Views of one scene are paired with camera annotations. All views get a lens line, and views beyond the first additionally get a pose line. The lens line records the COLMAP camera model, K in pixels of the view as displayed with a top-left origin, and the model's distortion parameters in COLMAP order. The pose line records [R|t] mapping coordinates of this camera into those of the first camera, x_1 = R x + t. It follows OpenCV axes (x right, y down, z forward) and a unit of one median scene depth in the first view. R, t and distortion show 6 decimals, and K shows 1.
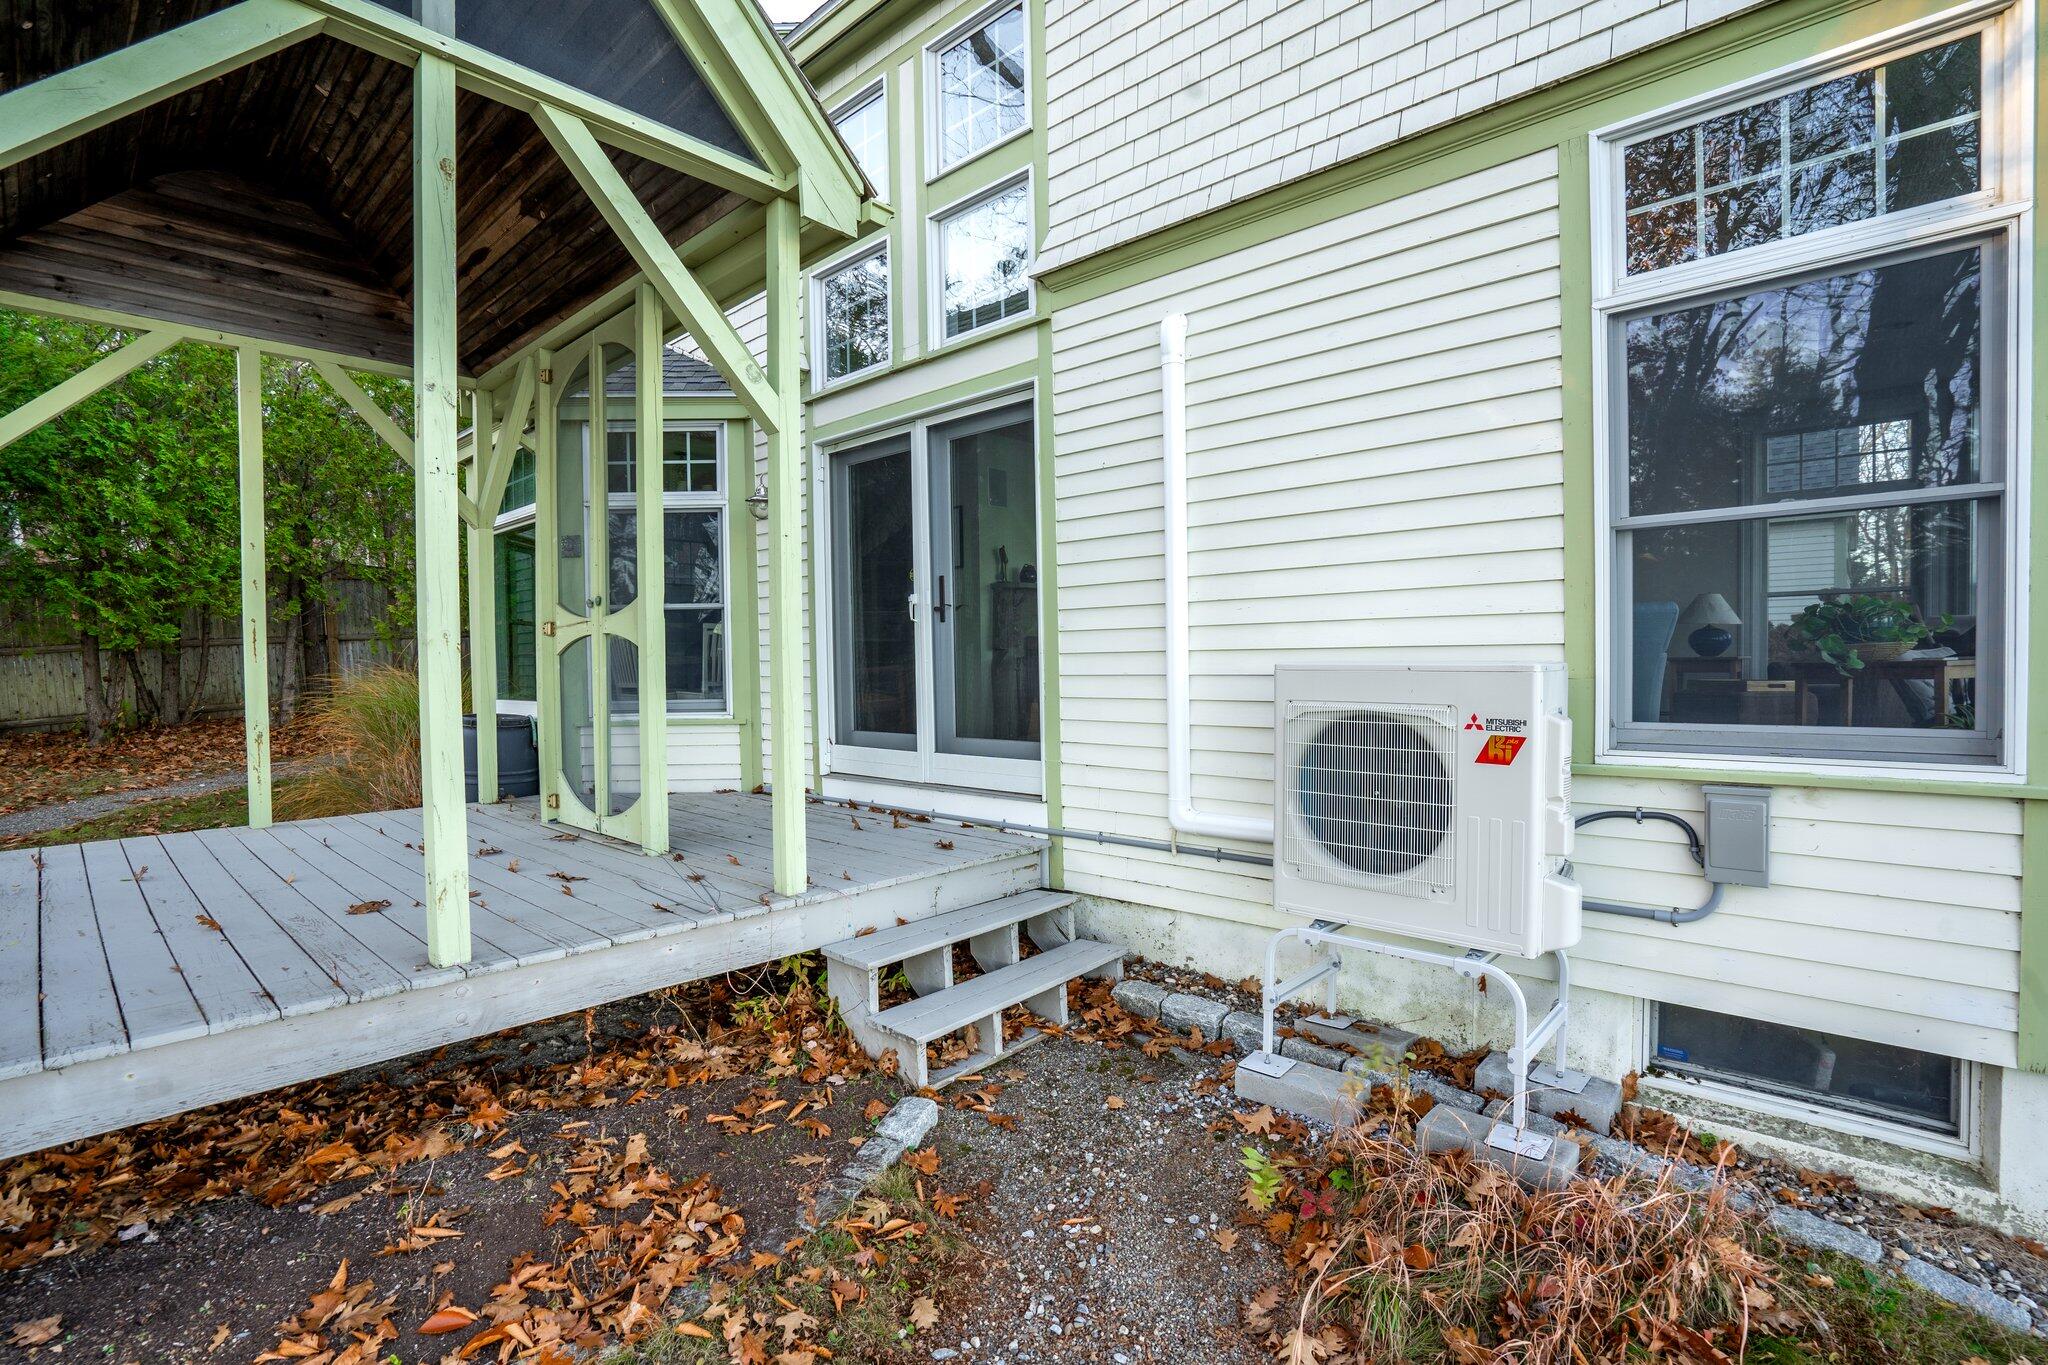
lens RADIAL K [[948.3, 0, 1024.0], [0, 948.3, 682.5], [0, 0, 1]] dist [-0.054361, 0.024063]
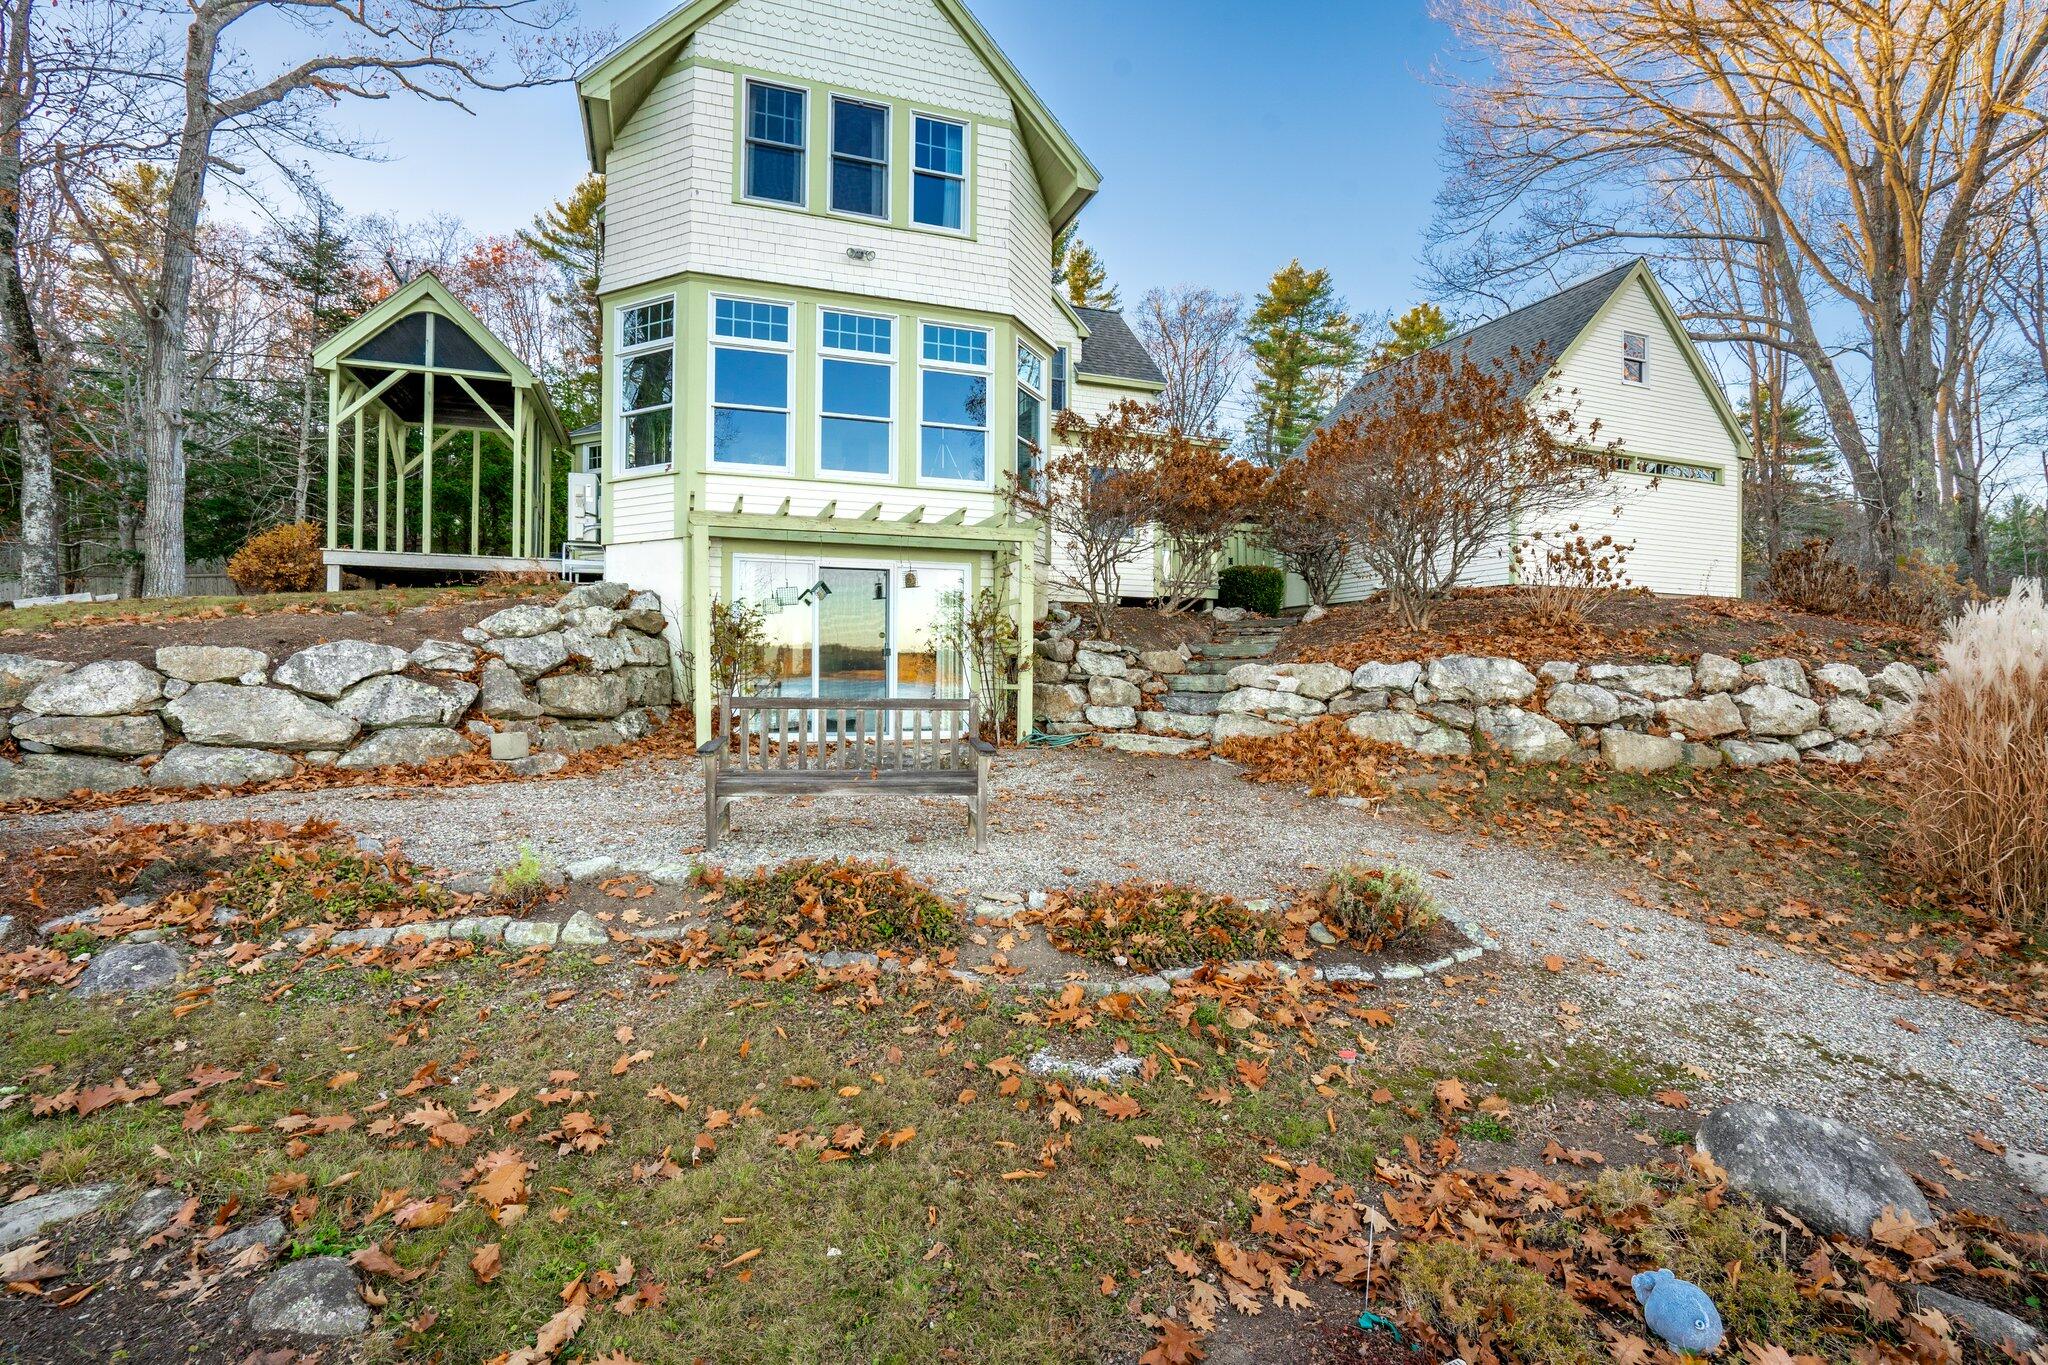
lens RADIAL K [[948.3, 0, 1024.0], [0, 948.3, 682.5], [0, 0, 1]] dist [-0.054361, 0.024063]
pose [[0.890109, 0.017969, -0.455393, 3.086994], [-0.025740, 0.999610, -0.010869, 0.662123], [0.455020, 0.021396, 0.890224, -1.321476]]
